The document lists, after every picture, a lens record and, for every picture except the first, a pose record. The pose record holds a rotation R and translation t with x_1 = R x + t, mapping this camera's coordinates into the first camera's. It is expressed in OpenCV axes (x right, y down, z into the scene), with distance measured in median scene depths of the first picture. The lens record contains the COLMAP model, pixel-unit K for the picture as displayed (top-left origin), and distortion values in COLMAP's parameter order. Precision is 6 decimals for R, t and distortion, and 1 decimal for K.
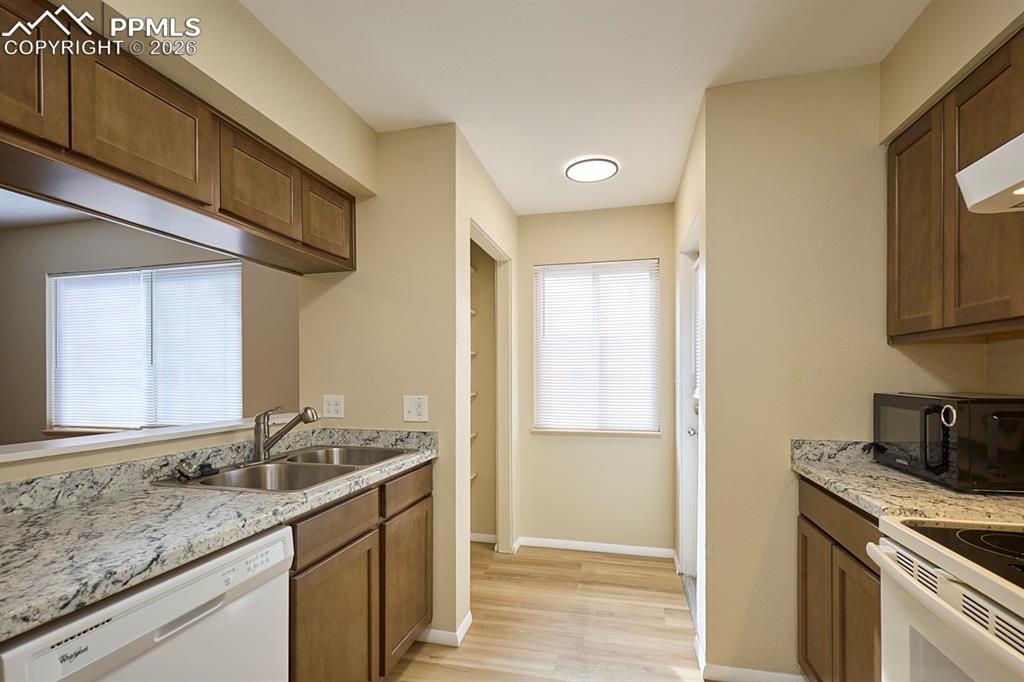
lens RADIAL K [[464.5, 0, 517.6], [0, 464.5, 377.1], [0, 0, 1]] dist [-0.001316, 0.000176]
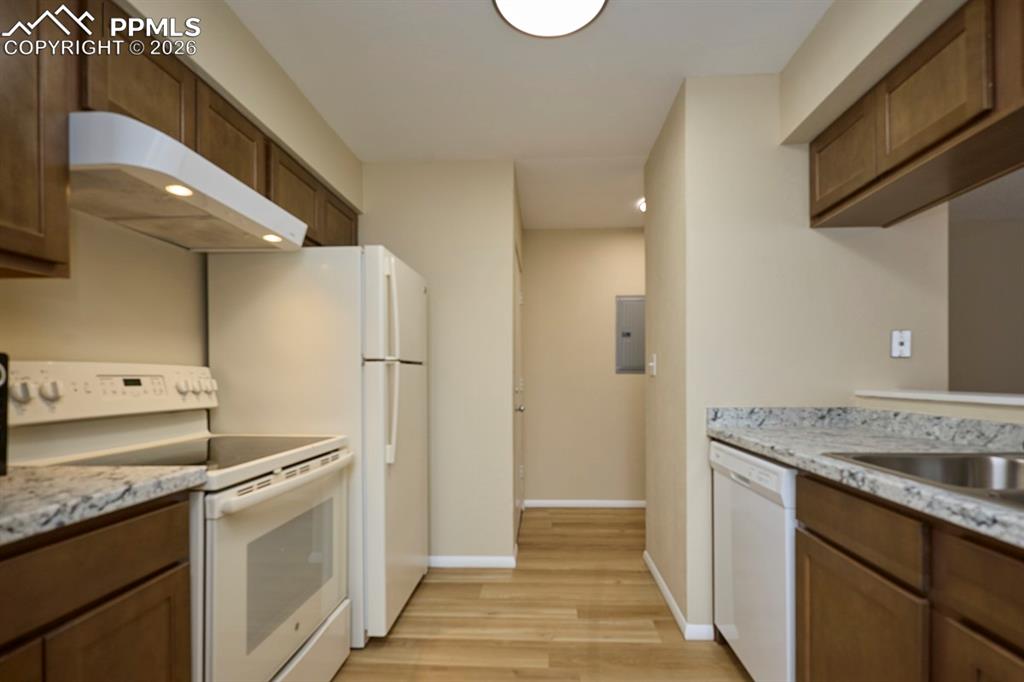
lens RADIAL K [[464.5, 0, 517.6], [0, 464.5, 377.1], [0, 0, 1]] dist [-0.001316, 0.000176]
pose [[-0.984528, 0.006892, -0.175093, 0.325800], [0.006541, 0.999975, 0.002585, 0.097544], [0.175107, 0.001400, -0.984548, 1.997944]]
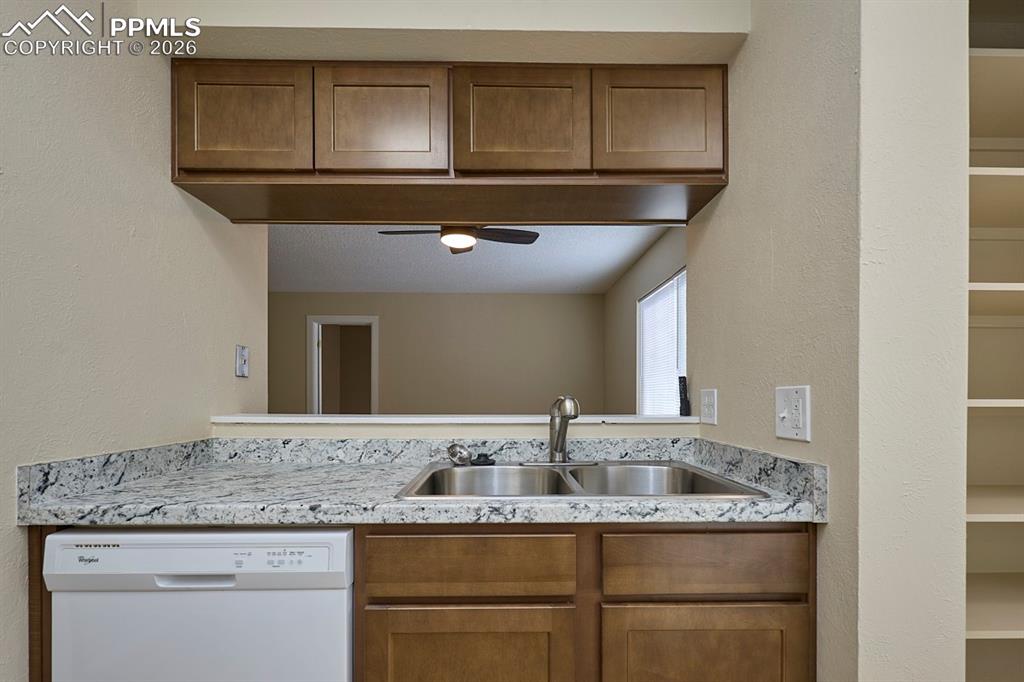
lens RADIAL K [[469.3, 0, 513.9], [0, 469.3, 400.6], [0, 0, 1]] dist [0.000029, -0.000003]
pose [[0.253626, 0.010917, -0.967241, 0.329287], [-0.004337, 0.999939, 0.010149, 0.094745], [0.967293, 0.001621, 0.253657, 1.087496]]
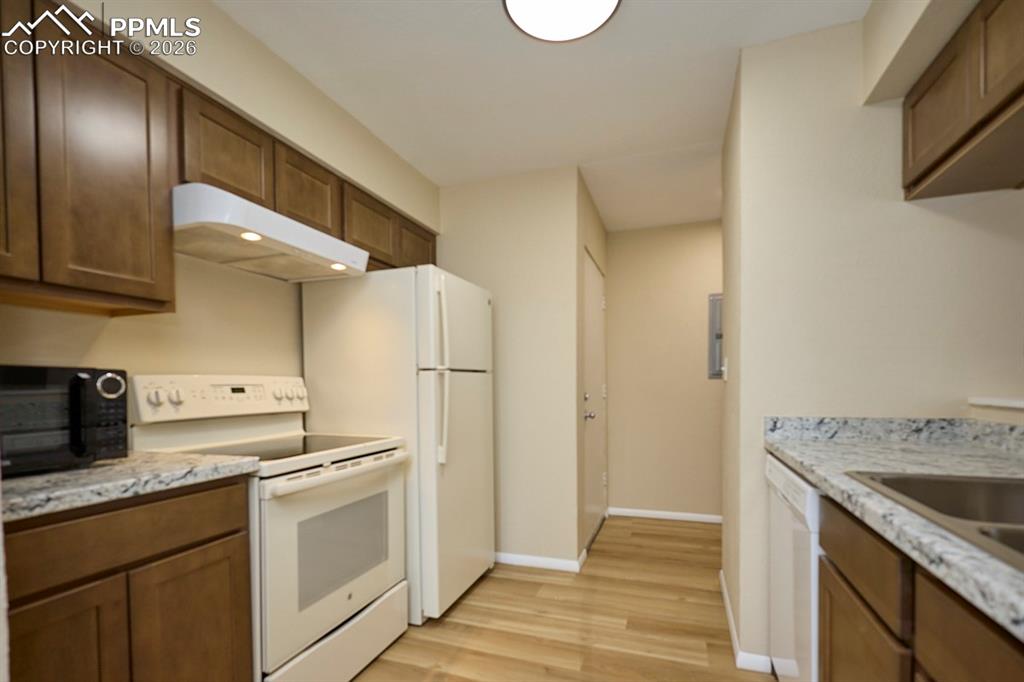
lens RADIAL K [[462.0, 0, 509.2], [0, 462.0, 393.3], [0, 0, 1]] dist [-0.001305, 0.000084]
pose [[-0.992731, 0.011047, 0.119847, 0.008763], [0.013731, 0.999673, 0.021587, 0.097299], [-0.119569, 0.023075, -0.992558, 2.047695]]
